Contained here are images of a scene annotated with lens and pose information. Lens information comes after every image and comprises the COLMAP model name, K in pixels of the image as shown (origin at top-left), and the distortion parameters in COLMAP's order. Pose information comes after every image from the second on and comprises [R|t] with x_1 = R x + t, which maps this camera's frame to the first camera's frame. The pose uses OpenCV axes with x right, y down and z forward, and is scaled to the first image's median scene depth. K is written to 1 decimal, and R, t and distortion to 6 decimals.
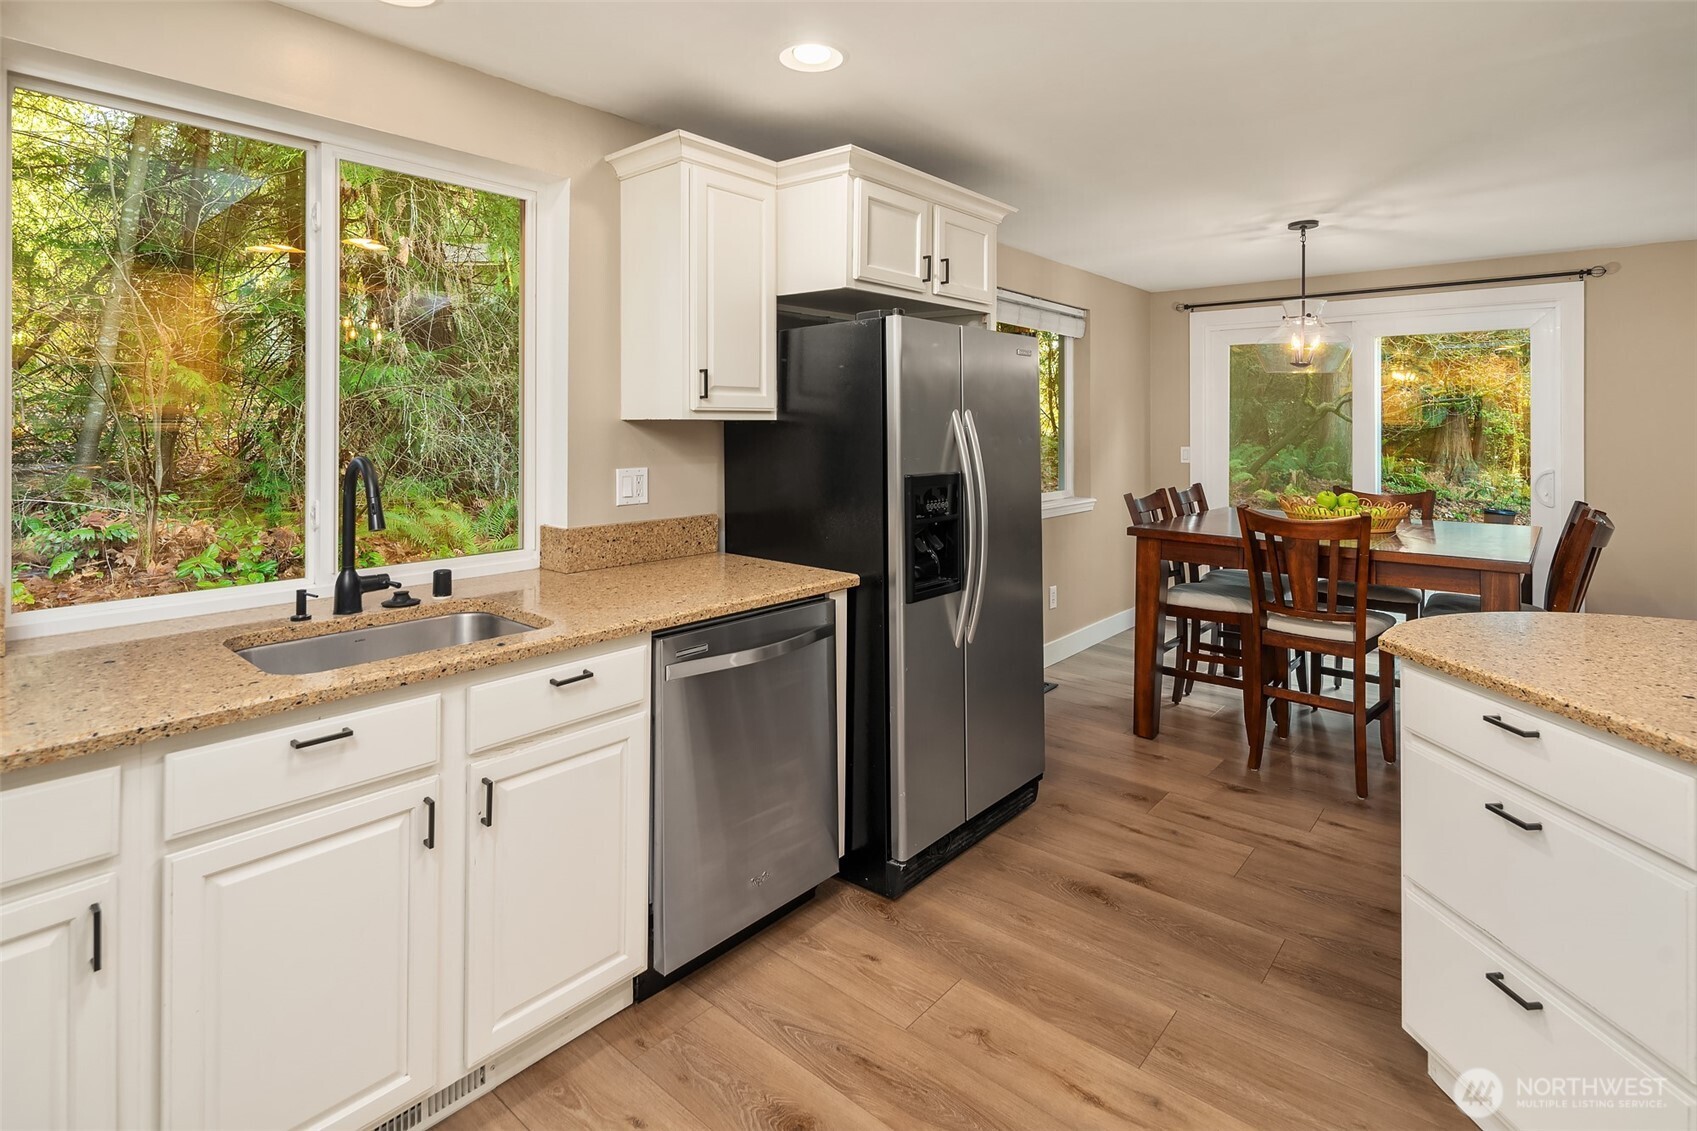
lens RADIAL K [[836.4, 0, 846.2], [0, 836.4, 577.3], [0, 0, 1]] dist [-0.001919, -0.000876]
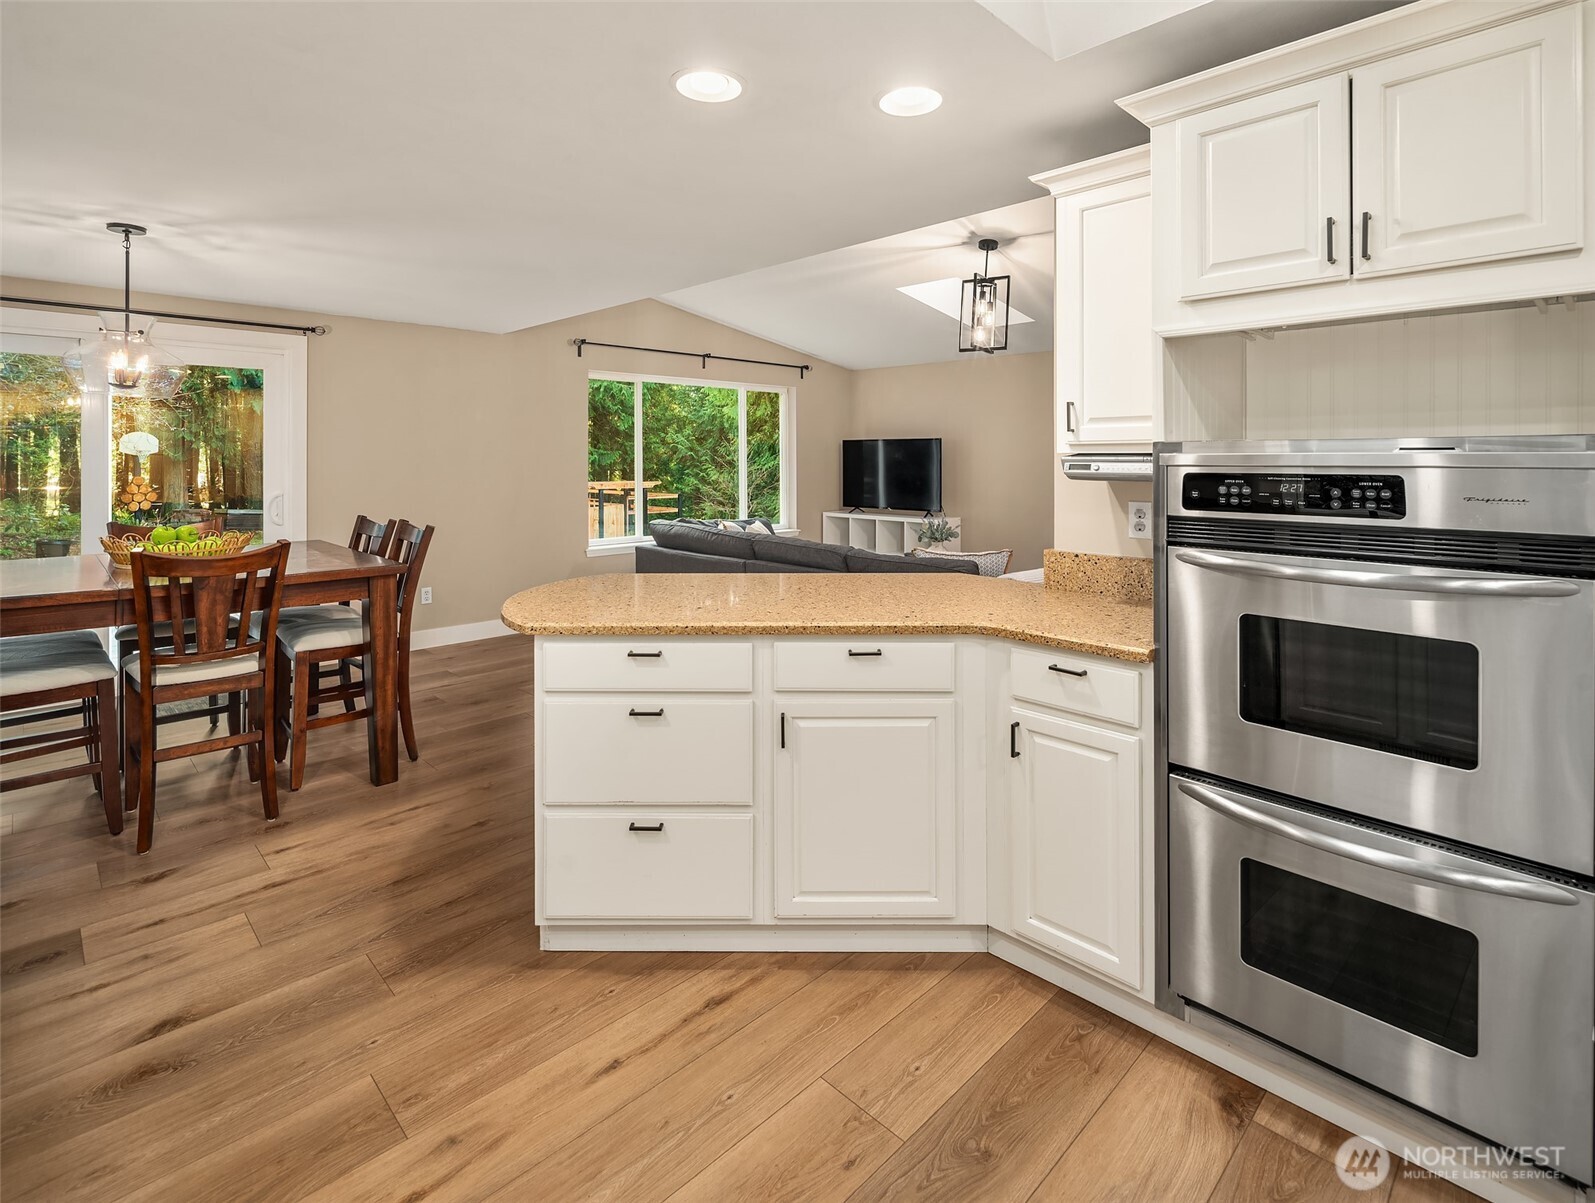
lens RADIAL K [[781.3, 0, 794.1], [0, 781.3, 592.1], [0, 0, 1]] dist [-0.000004, 0.000537]
pose [[0.082514, -0.170467, 0.981902, -0.263195], [0.177172, 0.972077, 0.153872, -0.047982], [-0.980715, 0.161269, 0.110412, 0.267621]]
